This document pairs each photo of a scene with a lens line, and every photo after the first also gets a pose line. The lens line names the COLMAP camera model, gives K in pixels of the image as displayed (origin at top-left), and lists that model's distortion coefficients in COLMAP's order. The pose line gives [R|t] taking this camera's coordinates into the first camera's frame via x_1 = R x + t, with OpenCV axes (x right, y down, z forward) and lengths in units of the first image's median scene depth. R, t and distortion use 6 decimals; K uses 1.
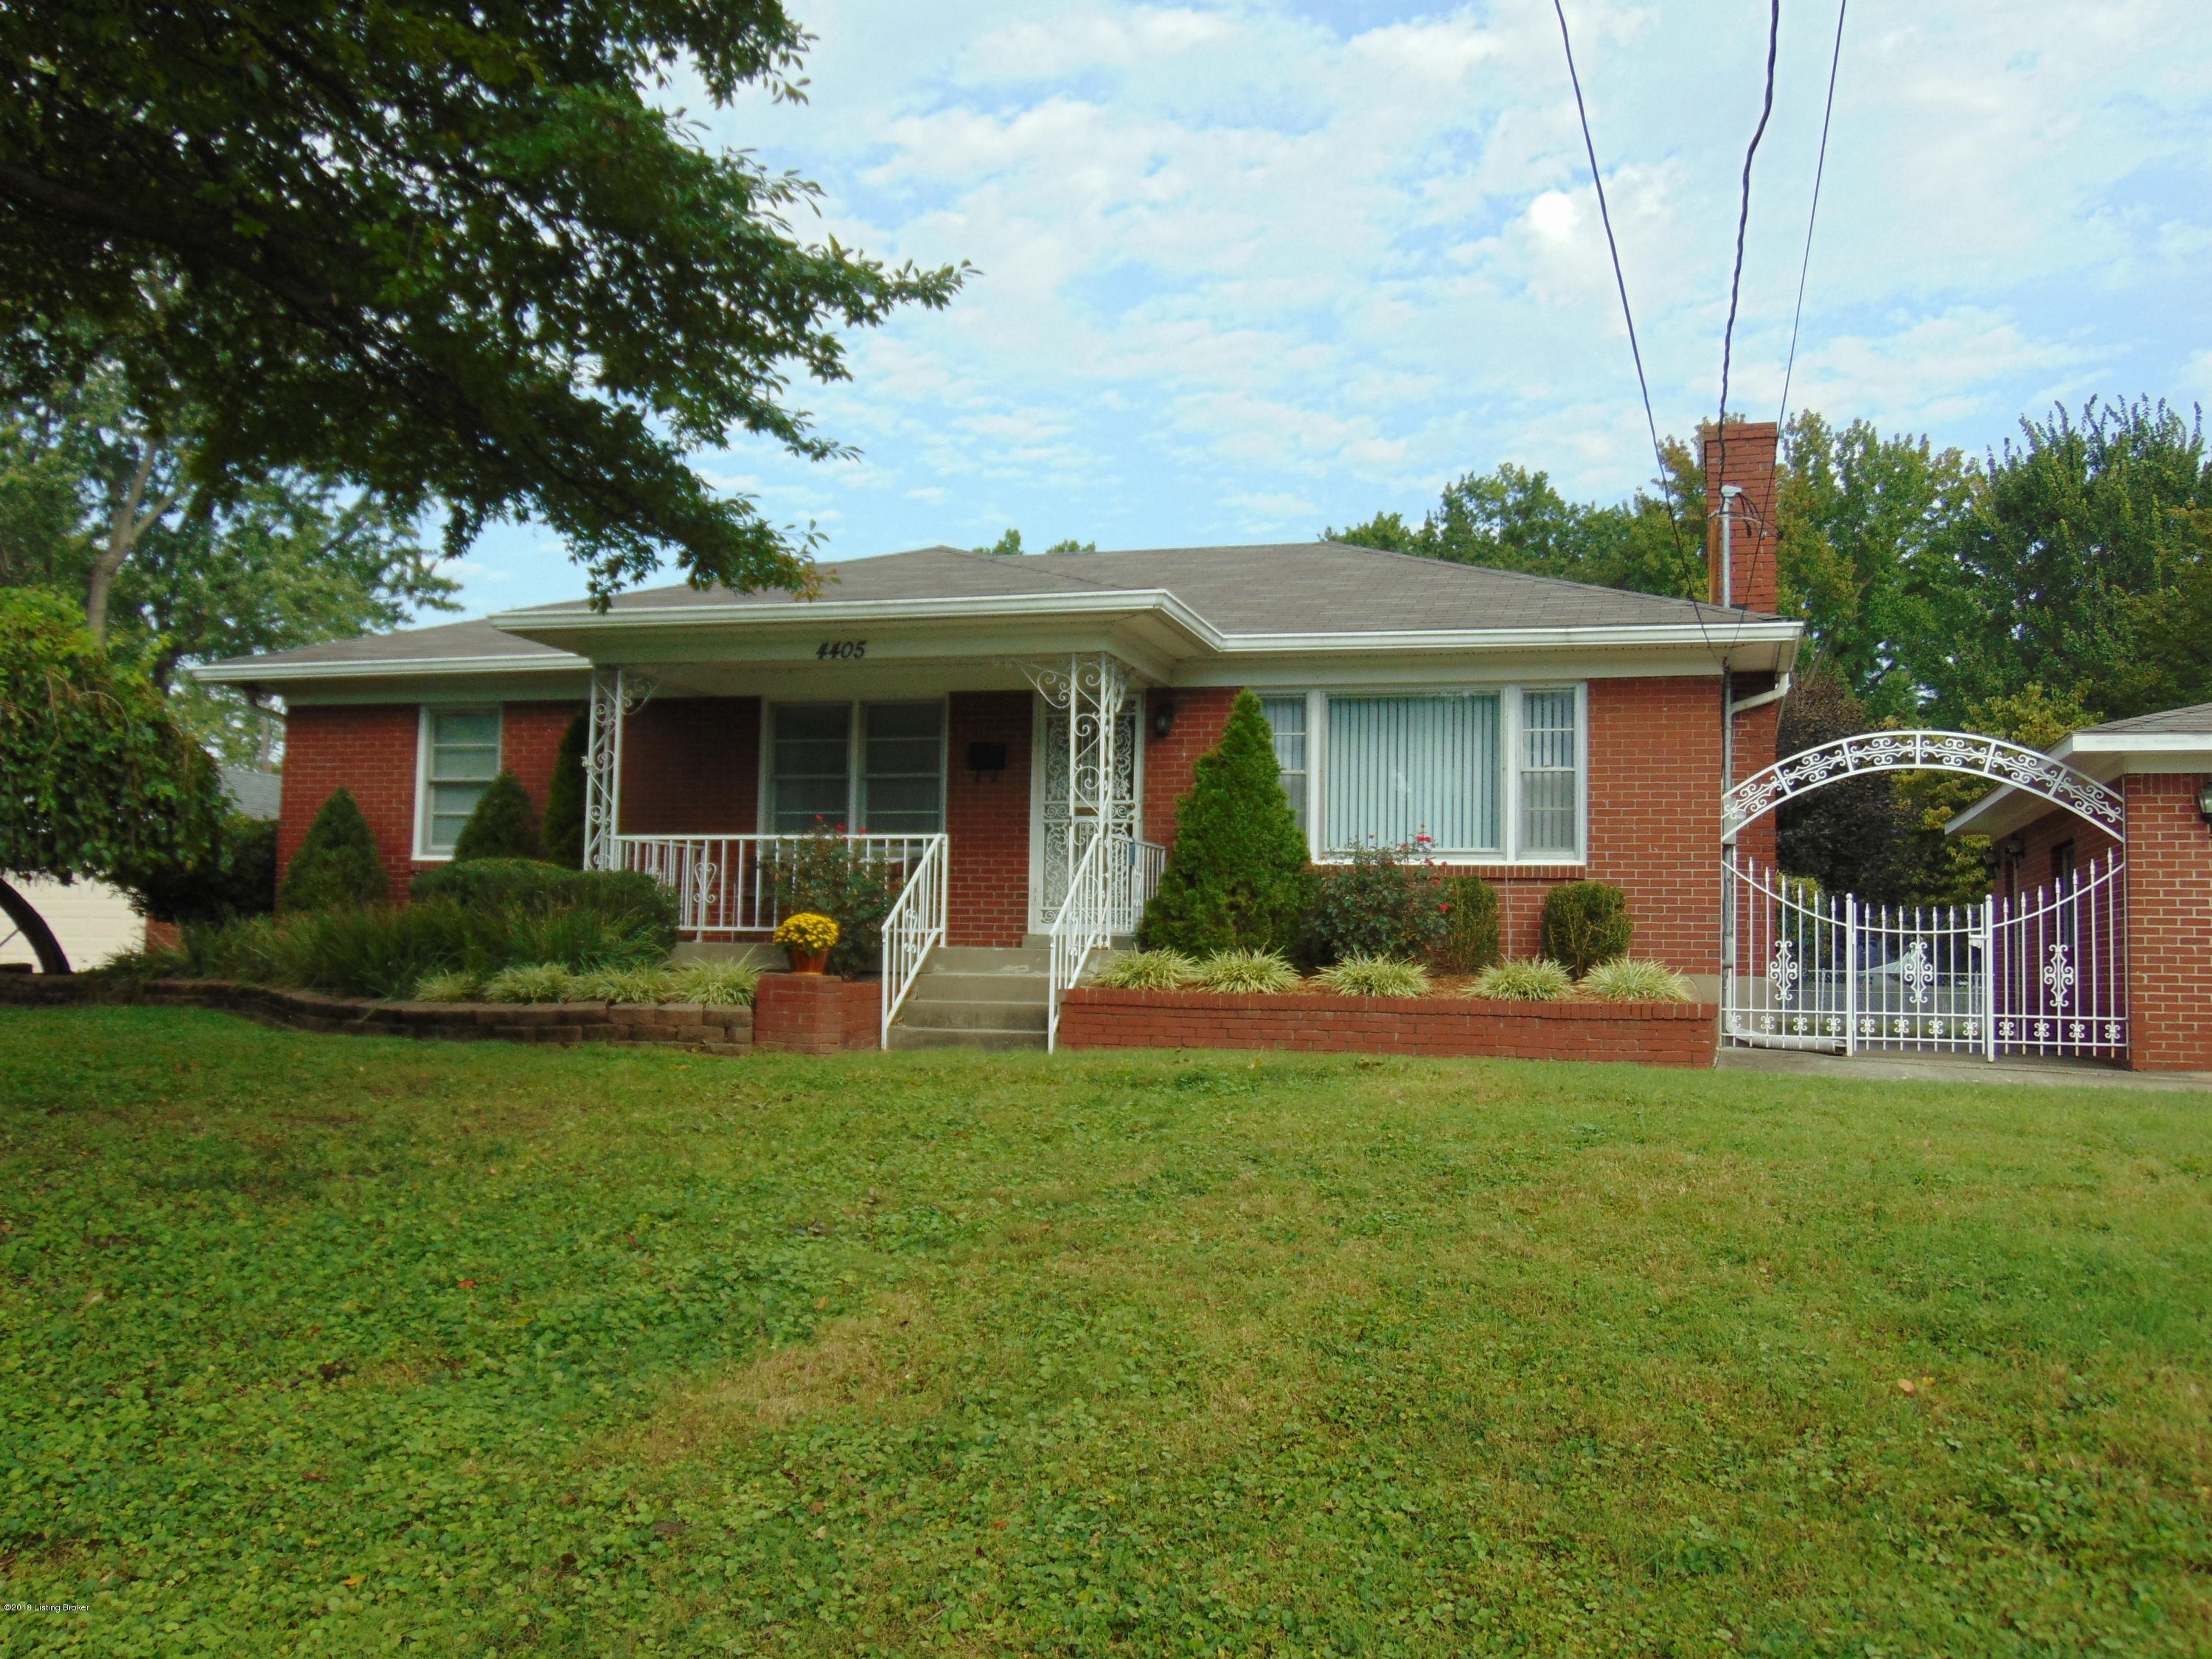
lens RADIAL K [[2082.4, 0, 1103.6], [0, 2082.4, 837.3], [0, 0, 1]] dist [-0.019197, 0.000000]
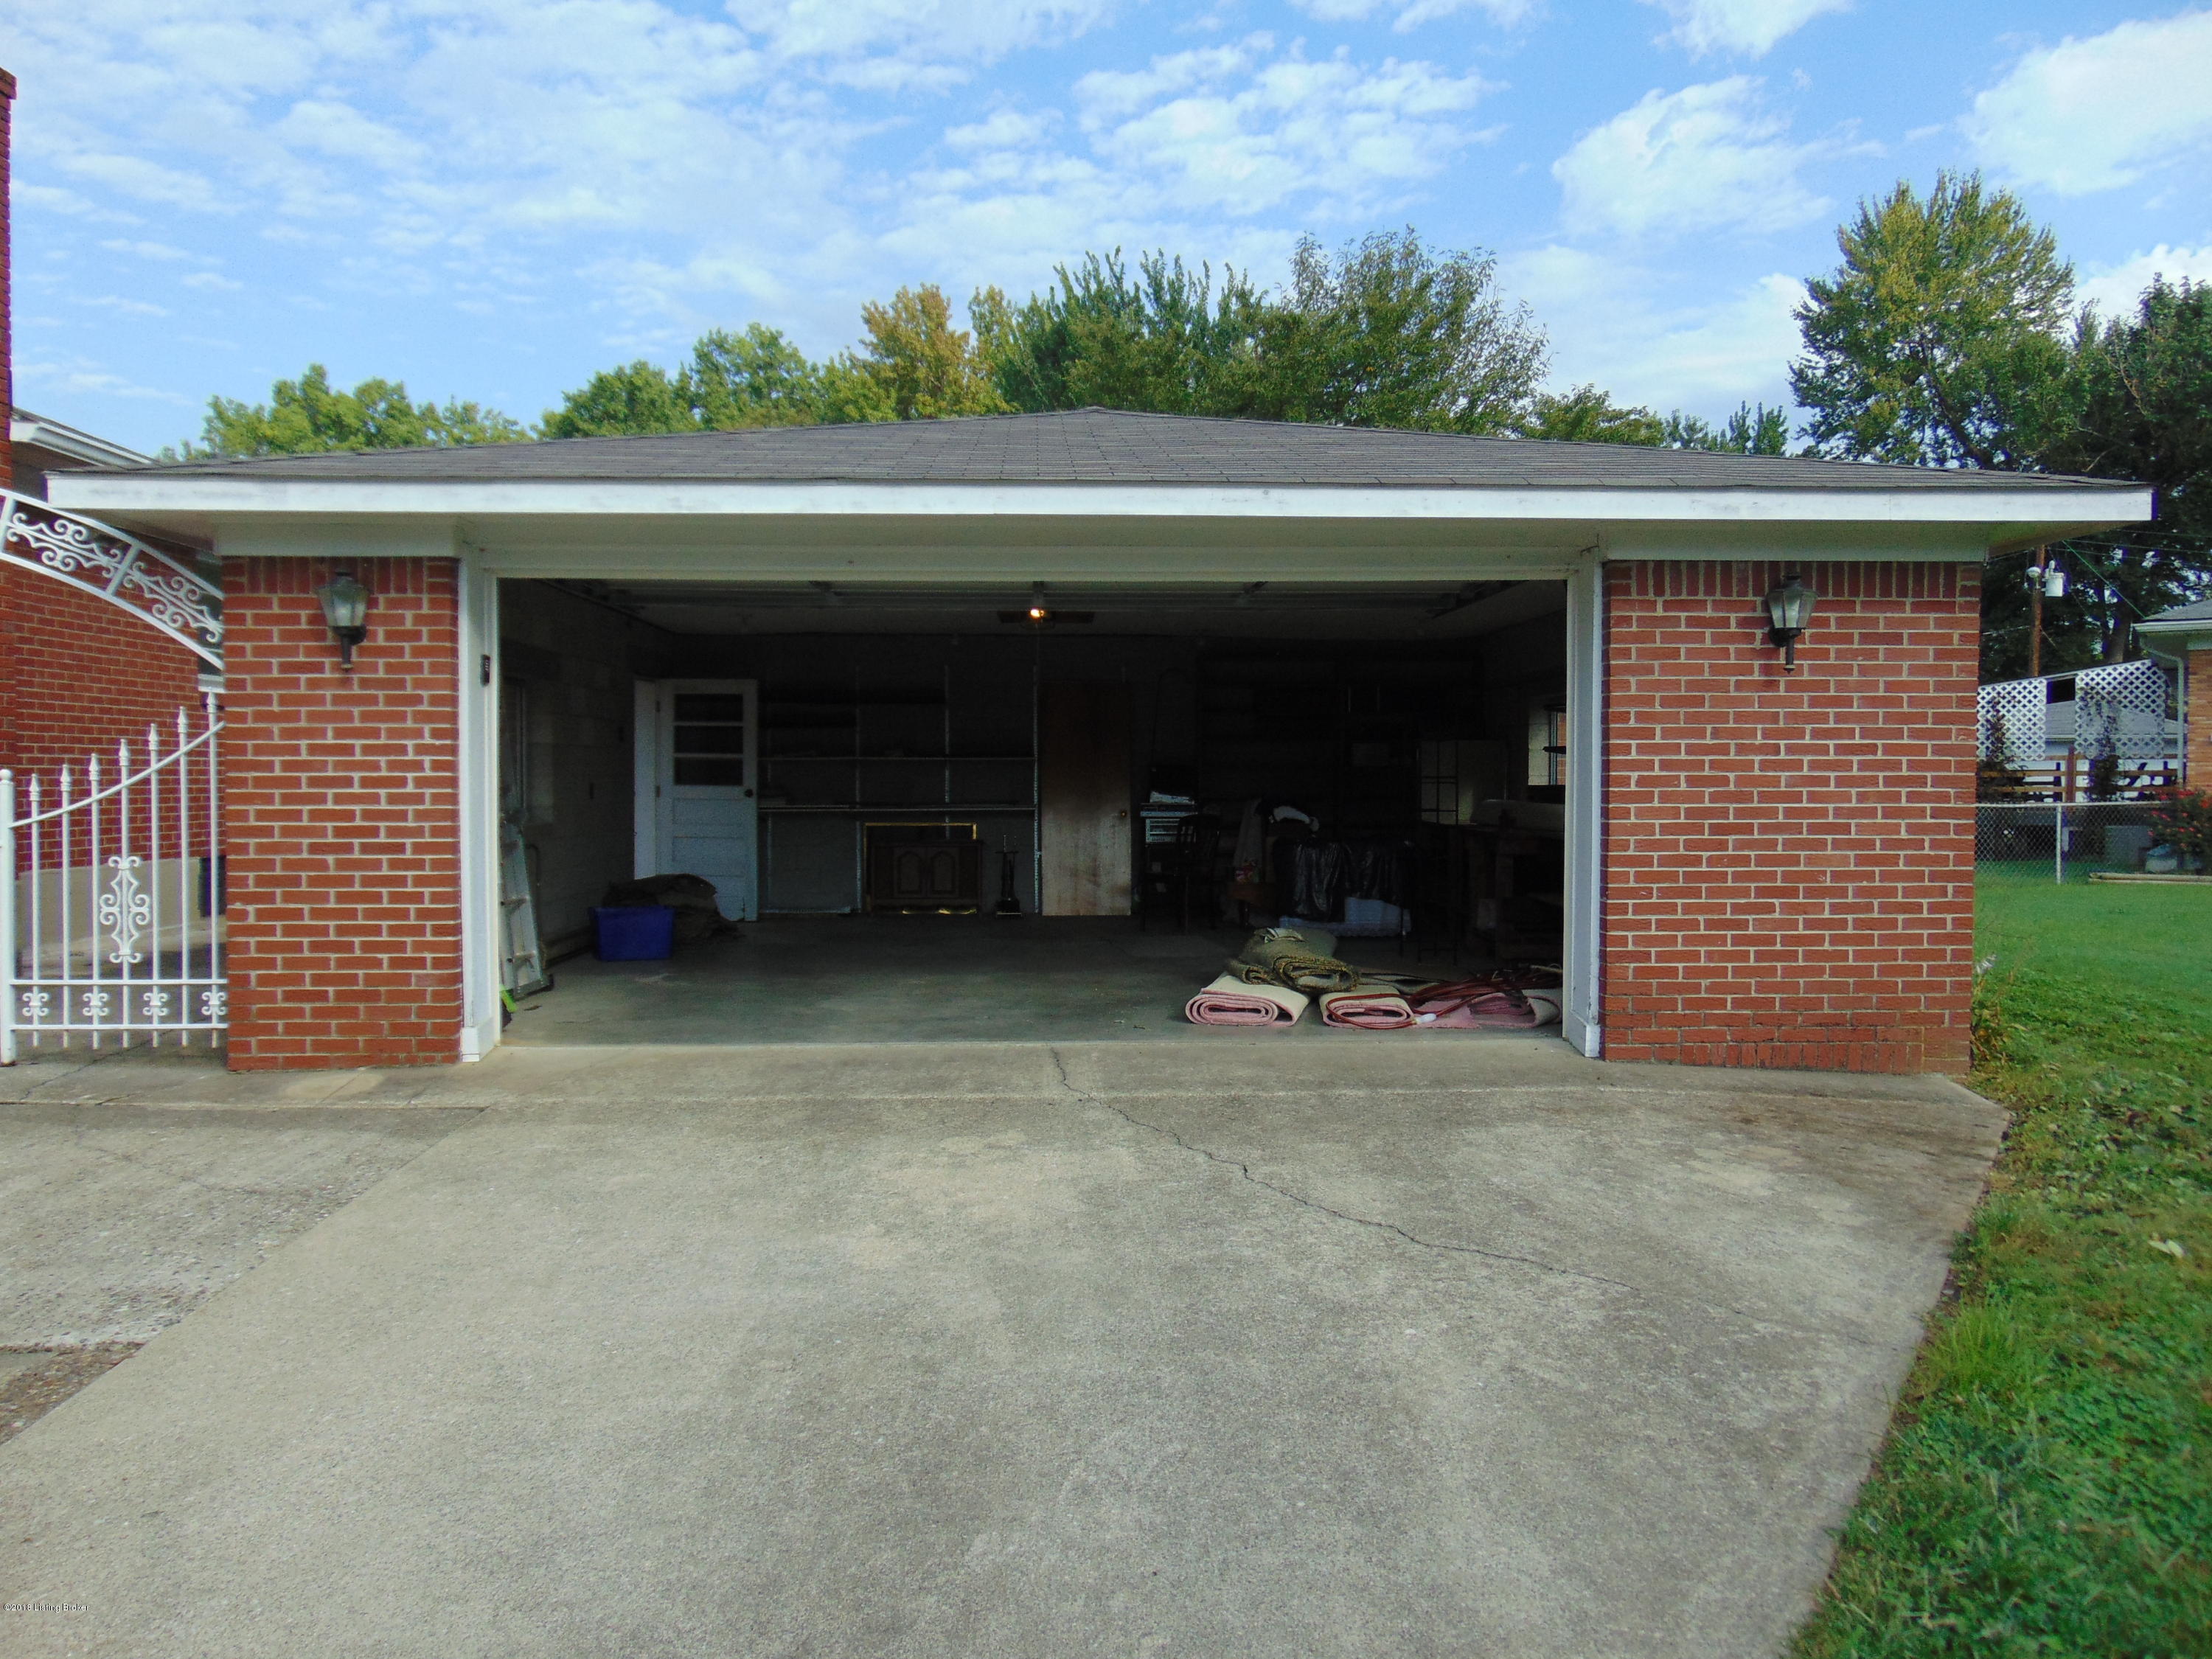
lens RADIAL K [[1662.8, 0, 1103.1], [0, 1662.8, 823.4], [0, 0, 1]] dist [-0.026567, 0.056063]
pose [[0.949143, -0.026634, 0.313716, 0.543076], [-0.004652, 0.995120, 0.098559, -0.003425], [-0.314811, -0.095006, 0.944388, 0.456412]]
